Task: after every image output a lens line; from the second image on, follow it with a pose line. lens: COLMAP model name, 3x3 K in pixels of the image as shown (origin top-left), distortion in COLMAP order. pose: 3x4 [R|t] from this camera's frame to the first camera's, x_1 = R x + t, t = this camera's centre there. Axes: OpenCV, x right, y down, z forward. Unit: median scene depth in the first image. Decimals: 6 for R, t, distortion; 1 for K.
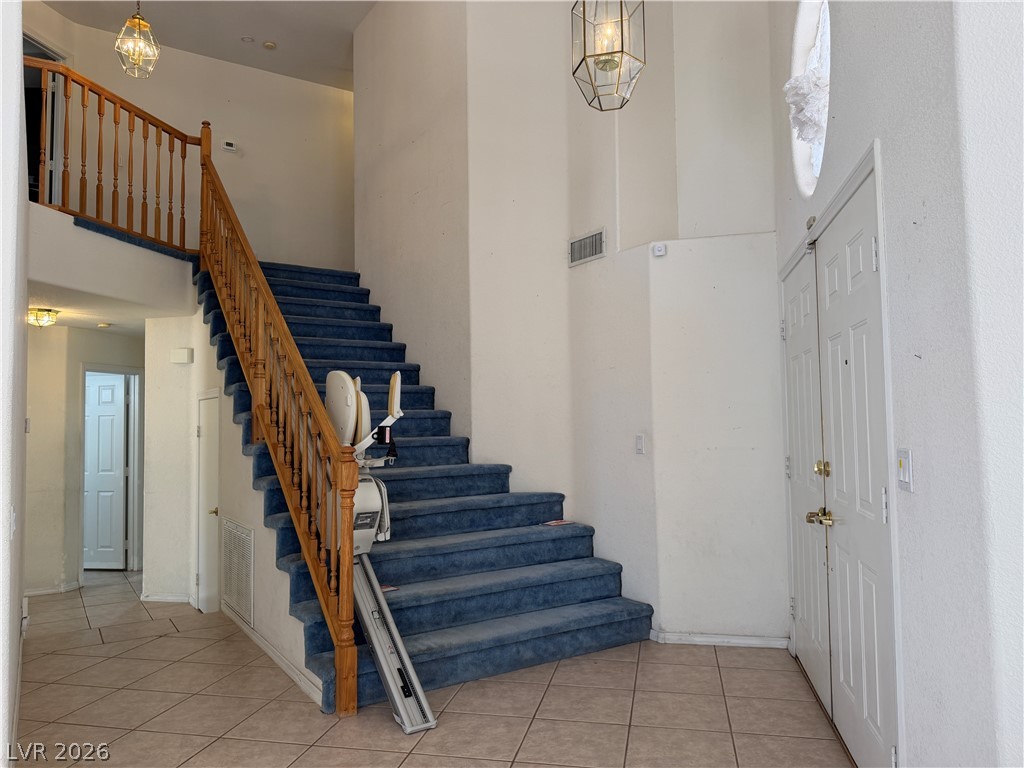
lens RADIAL K [[719.3, 0, 513.4], [0, 719.3, 386.7], [0, 0, 1]] dist [0.046944, -0.054349]
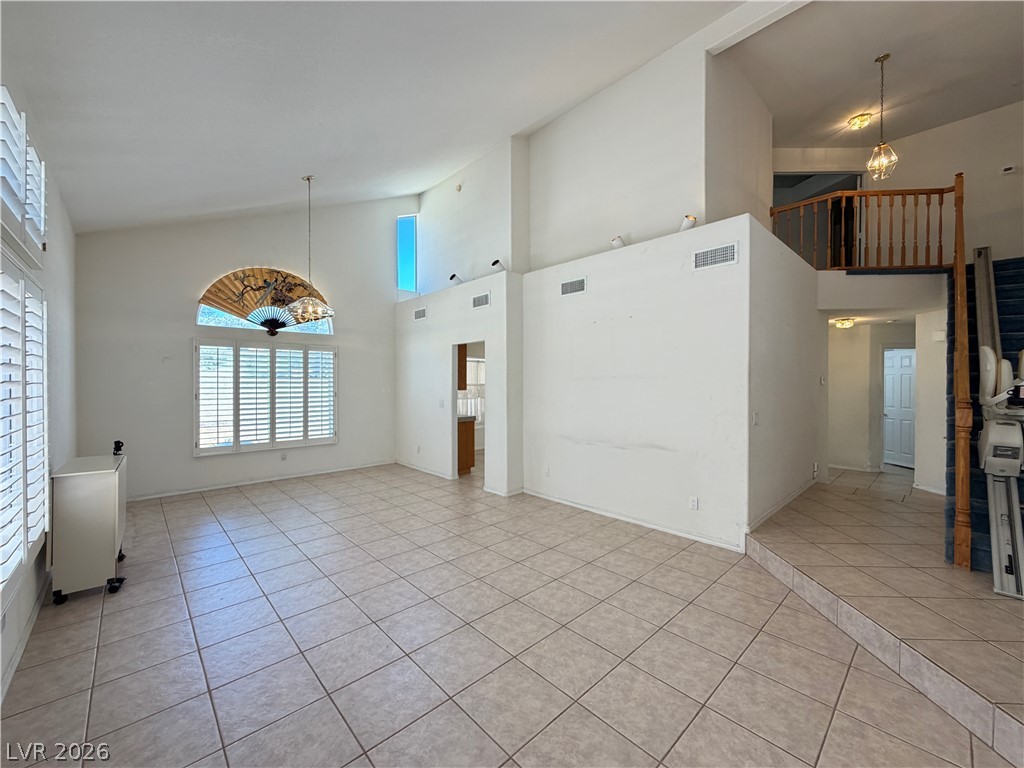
lens RADIAL K [[408.4, 0, 509.2], [0, 408.4, 385.4], [0, 0, 1]] dist [-0.000399, 0.000323]
pose [[0.167821, 0.024788, -0.985506, 0.345013], [0.045963, 0.998400, 0.032940, -0.012110], [0.984745, -0.050825, 0.166413, -0.064999]]
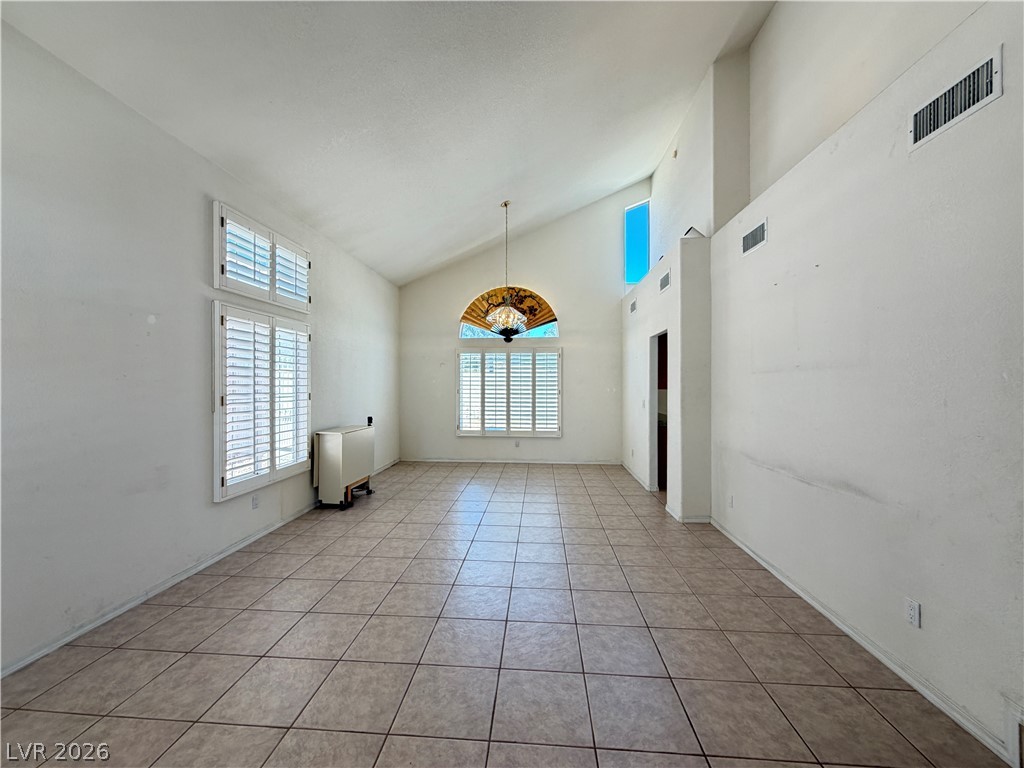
lens RADIAL K [[408.4, 0, 509.2], [0, 408.4, 384.7], [0, 0, 1]] dist [-0.000399, 0.000323]
pose [[-0.609553, 0.016770, -0.792568, 0.162074], [0.048120, 0.998715, -0.015877, 0.029059], [0.791283, -0.047816, -0.609577, 0.397851]]
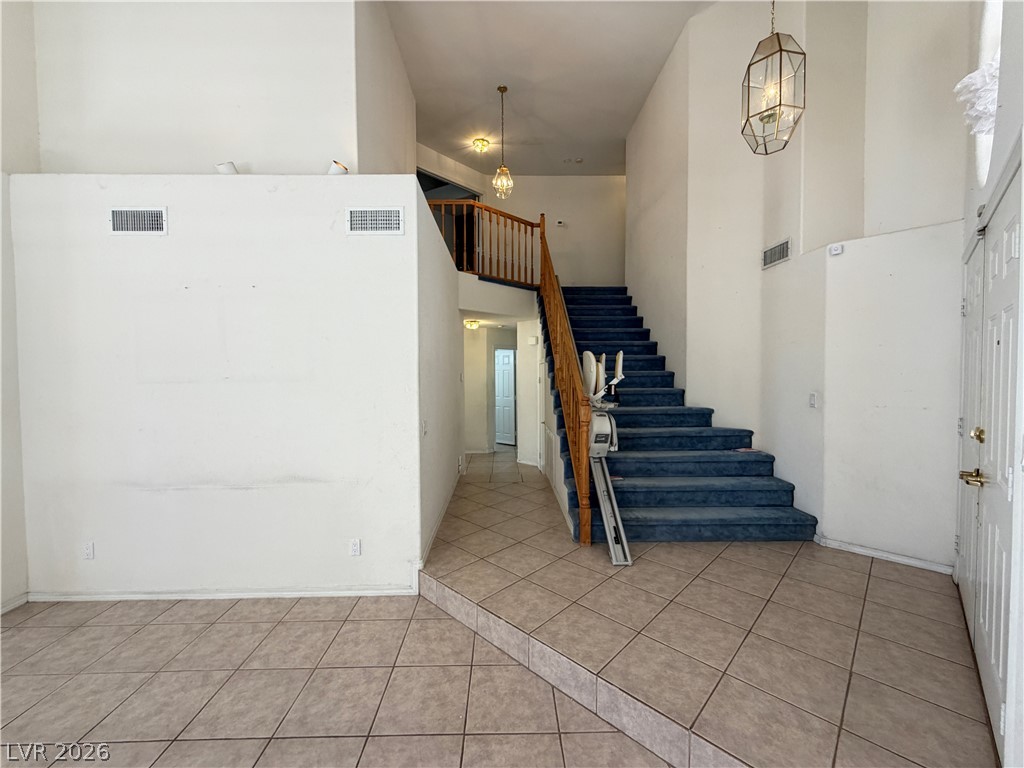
lens RADIAL K [[408.4, 0, 508.7], [0, 408.4, 383.9], [0, 0, 1]] dist [-0.000399, 0.000323]
pose [[0.844430, 0.025364, -0.535065, 0.104445], [0.019957, 0.996695, 0.078742, -0.020974], [0.535294, -0.077170, 0.841133, 0.059871]]
